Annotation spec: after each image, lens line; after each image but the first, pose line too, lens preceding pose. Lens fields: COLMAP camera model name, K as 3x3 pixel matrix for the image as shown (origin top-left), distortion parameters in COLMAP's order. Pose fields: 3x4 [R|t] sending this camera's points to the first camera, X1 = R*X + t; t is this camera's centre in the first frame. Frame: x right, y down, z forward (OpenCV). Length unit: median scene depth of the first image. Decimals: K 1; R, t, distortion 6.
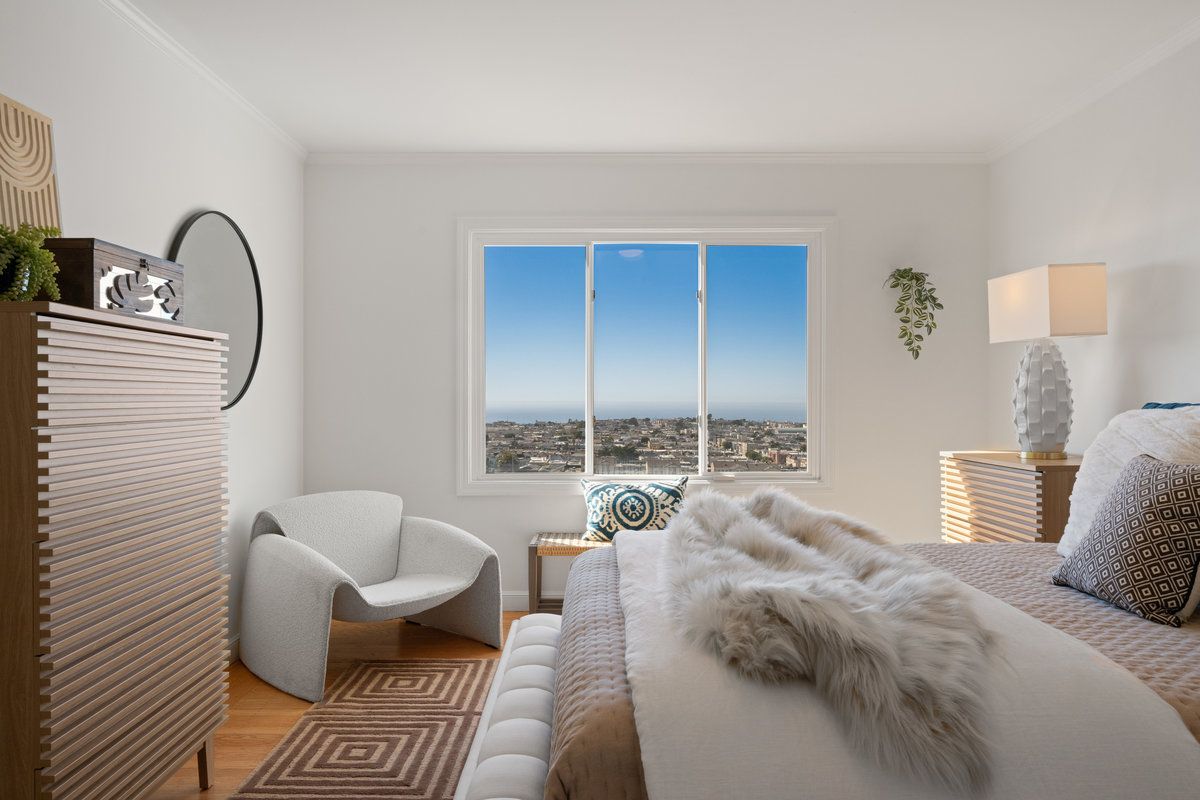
lens RADIAL K [[802.6, 0, 600.0], [0, 802.6, 400.0], [0, 0, 1]] dist [-0.005588, -0.002005]
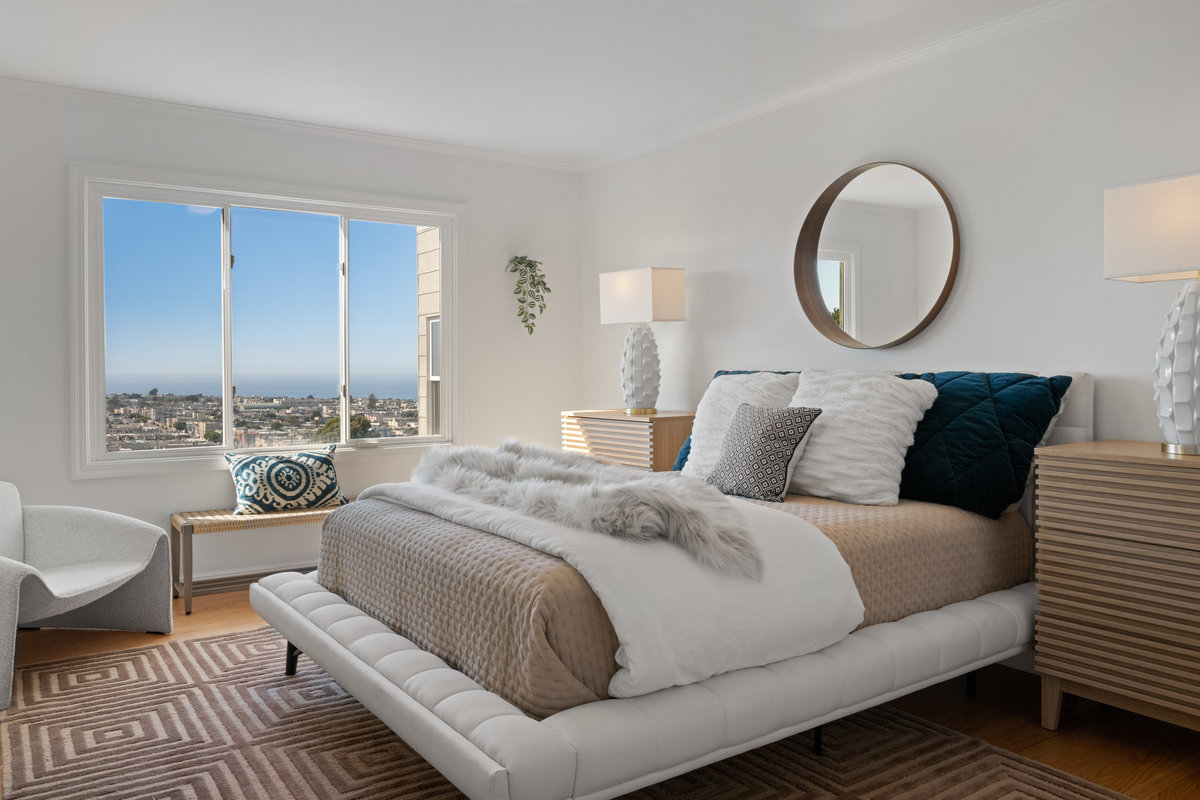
lens RADIAL K [[894.3, 0, 600.0], [0, 894.3, 400.0], [0, 0, 1]] dist [-0.001182, -0.009981]
pose [[0.822984, -0.021528, 0.567657, -0.307444], [0.003089, 0.999436, 0.033426, 0.001347], [-0.568057, -0.025756, 0.822586, -0.153786]]
